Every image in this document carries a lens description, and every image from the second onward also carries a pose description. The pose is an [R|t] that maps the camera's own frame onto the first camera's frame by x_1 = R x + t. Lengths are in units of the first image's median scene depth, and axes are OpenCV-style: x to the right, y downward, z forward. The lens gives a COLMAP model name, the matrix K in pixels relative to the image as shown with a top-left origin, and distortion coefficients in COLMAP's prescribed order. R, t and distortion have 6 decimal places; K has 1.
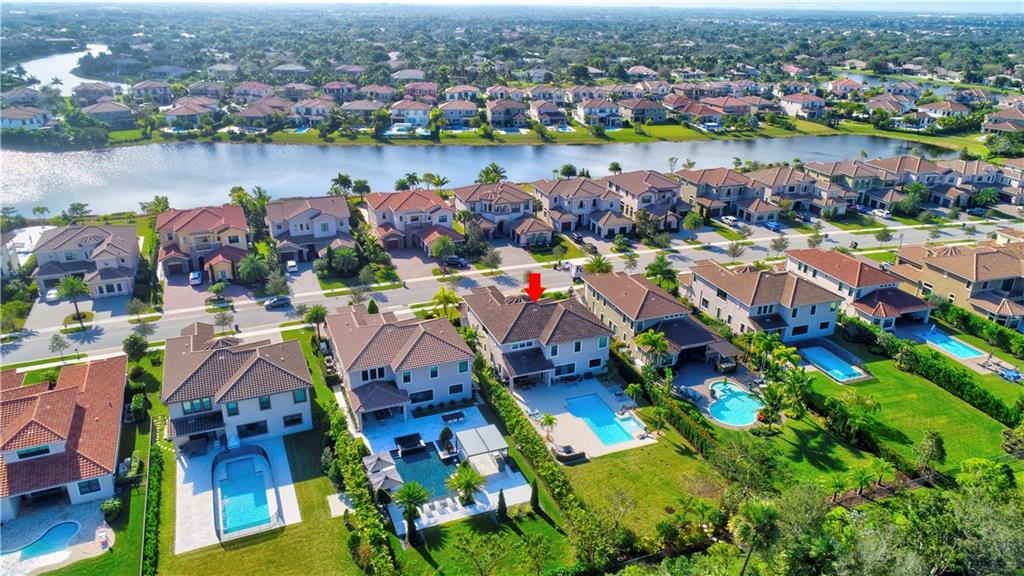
lens RADIAL K [[695.4, 0, 512.0], [0, 695.4, 288.0], [0, 0, 1]] dist [0.003191, 0.000985]
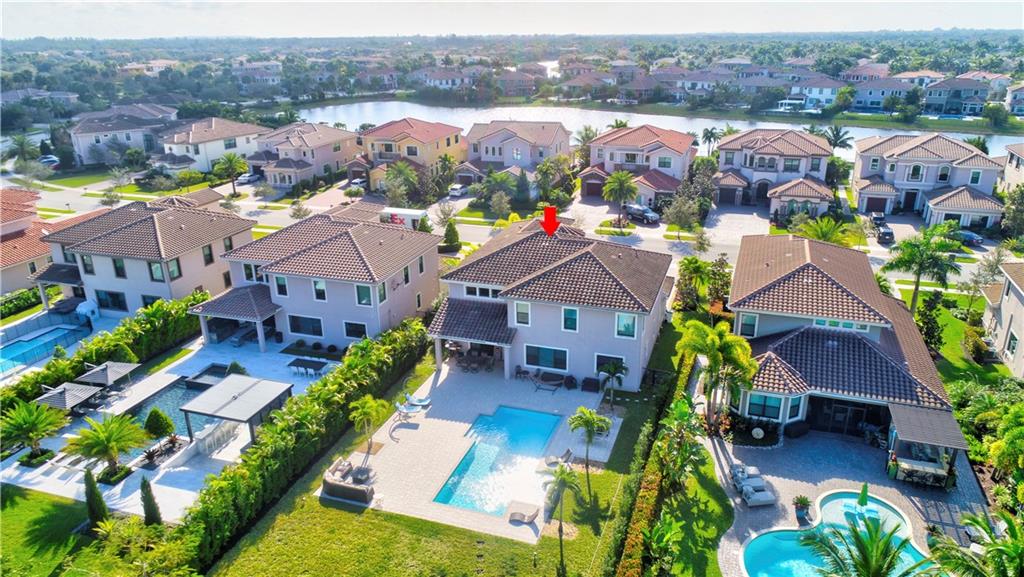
lens RADIAL K [[695.4, 0, 512.0], [0, 695.4, 288.5], [0, 0, 1]] dist [0.003191, 0.000985]
pose [[0.762255, 0.200513, -0.615436, 0.359002], [-0.227666, 0.973108, 0.035065, 0.052312], [0.605917, 0.113385, 0.787406, 0.550004]]
